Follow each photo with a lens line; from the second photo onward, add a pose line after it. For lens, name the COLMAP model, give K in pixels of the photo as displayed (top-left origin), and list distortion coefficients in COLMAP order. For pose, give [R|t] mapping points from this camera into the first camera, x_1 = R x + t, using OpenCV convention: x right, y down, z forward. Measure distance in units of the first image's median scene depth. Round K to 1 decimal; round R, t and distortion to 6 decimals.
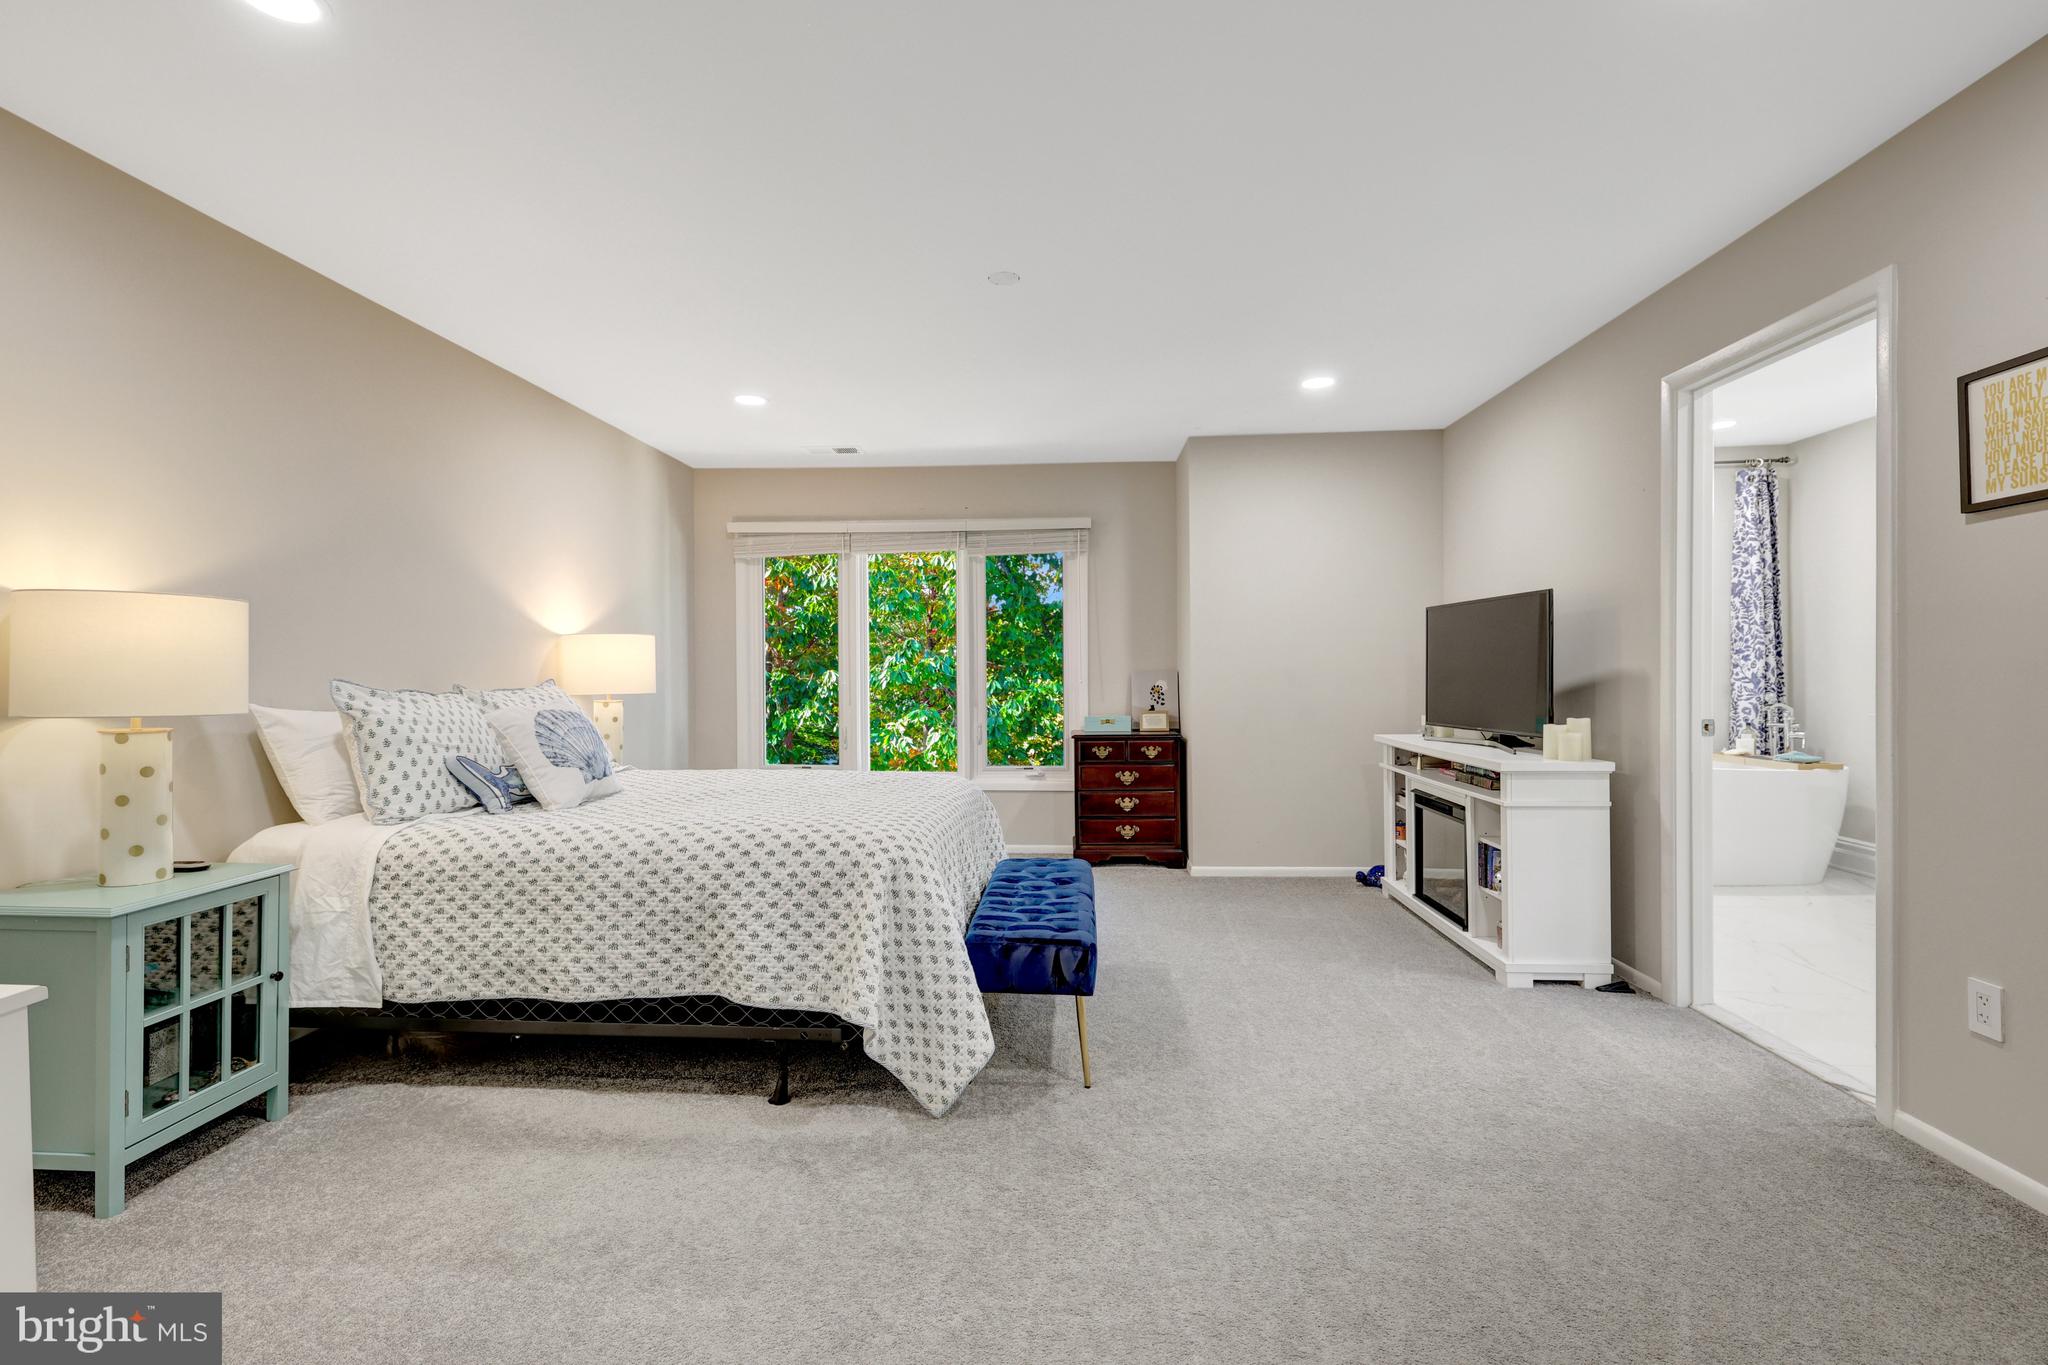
lens RADIAL K [[926.5, 0, 992.8], [0, 926.5, 663.5], [0, 0, 1]] dist [-0.002437, 0.000118]
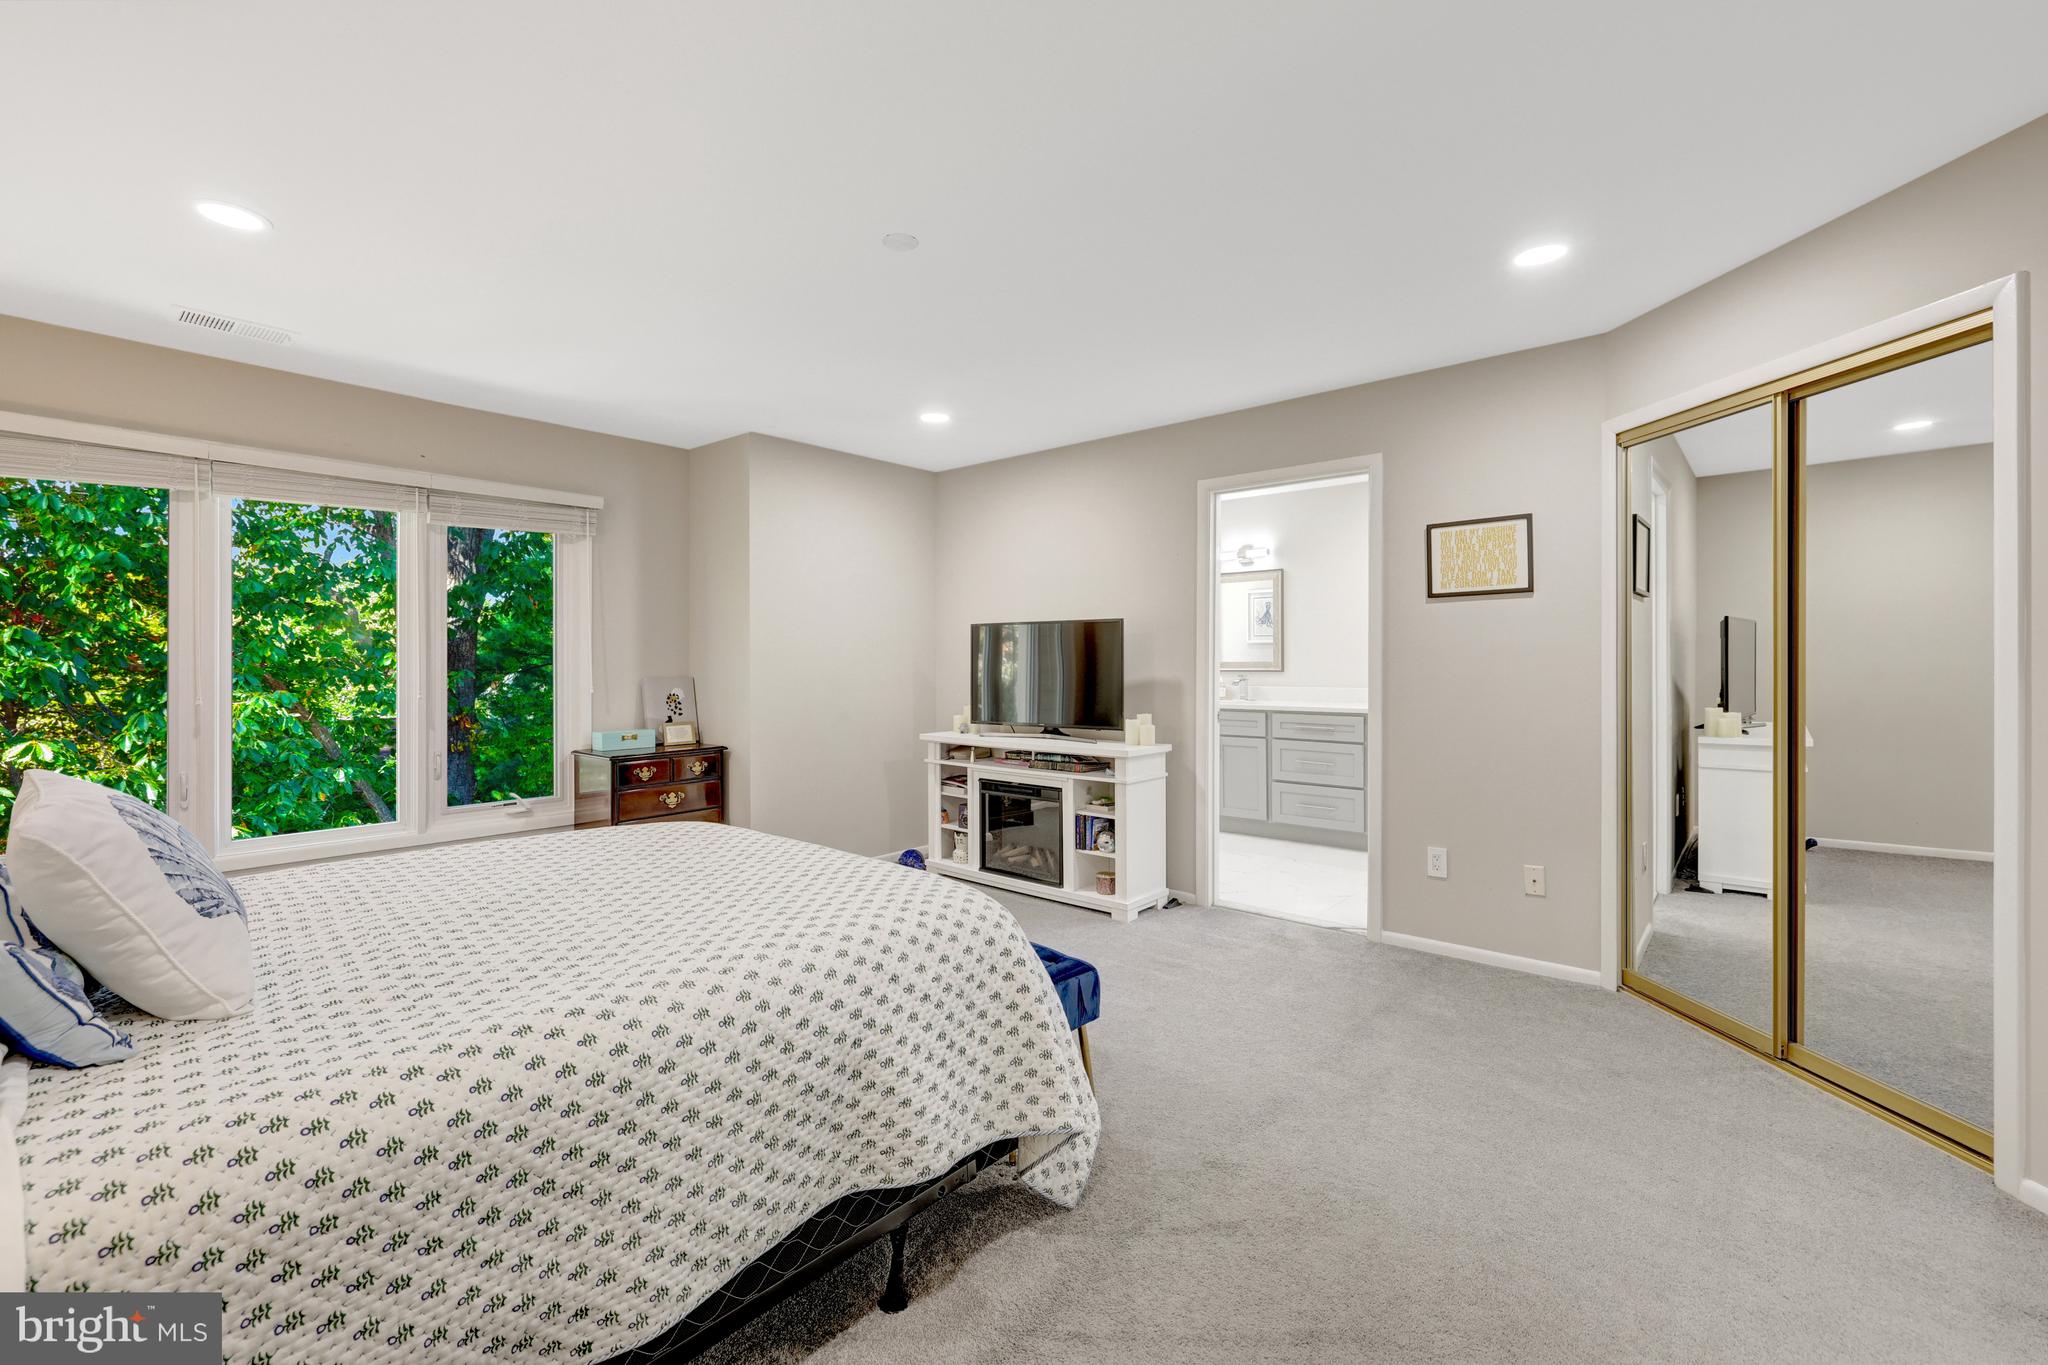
lens RADIAL K [[883.8, 0, 987.4], [0, 883.8, 650.7], [0, 0, 1]] dist [-0.002880, 0.000313]
pose [[0.595812, 0.014267, 0.802997, -0.741469], [-0.007379, 0.999897, -0.012290, -0.023175], [-0.803090, 0.001397, 0.595856, 0.536111]]
